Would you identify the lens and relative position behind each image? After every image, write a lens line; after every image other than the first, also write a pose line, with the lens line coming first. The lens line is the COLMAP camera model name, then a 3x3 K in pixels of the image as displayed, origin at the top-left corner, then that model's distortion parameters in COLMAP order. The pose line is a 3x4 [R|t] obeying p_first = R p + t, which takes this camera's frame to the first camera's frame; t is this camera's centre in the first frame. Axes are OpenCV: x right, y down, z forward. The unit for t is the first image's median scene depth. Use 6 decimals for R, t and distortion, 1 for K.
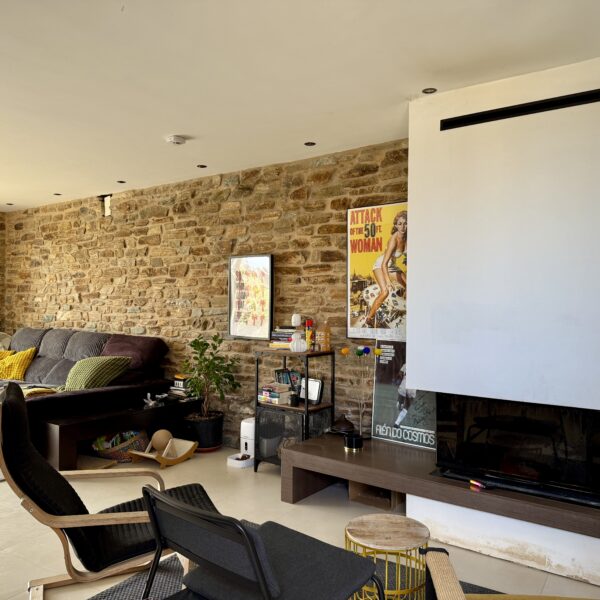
lens RADIAL K [[565.5, 0, 298.8], [0, 565.5, 300.3], [0, 0, 1]] dist [0.059923, 0.000000]
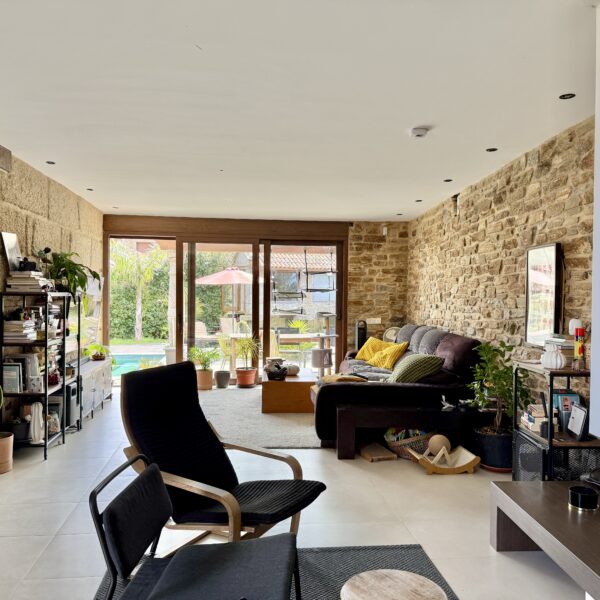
lens RADIAL K [[565.5, 0, 299.1], [0, 565.5, 299.8], [0, 0, 1]] dist [0.059923, 0.000000]
pose [[0.610192, 0.007281, -0.792220, 0.332771], [-0.007420, 0.999966, 0.003475, -0.001447], [0.792219, 0.003758, 0.610225, 0.200241]]
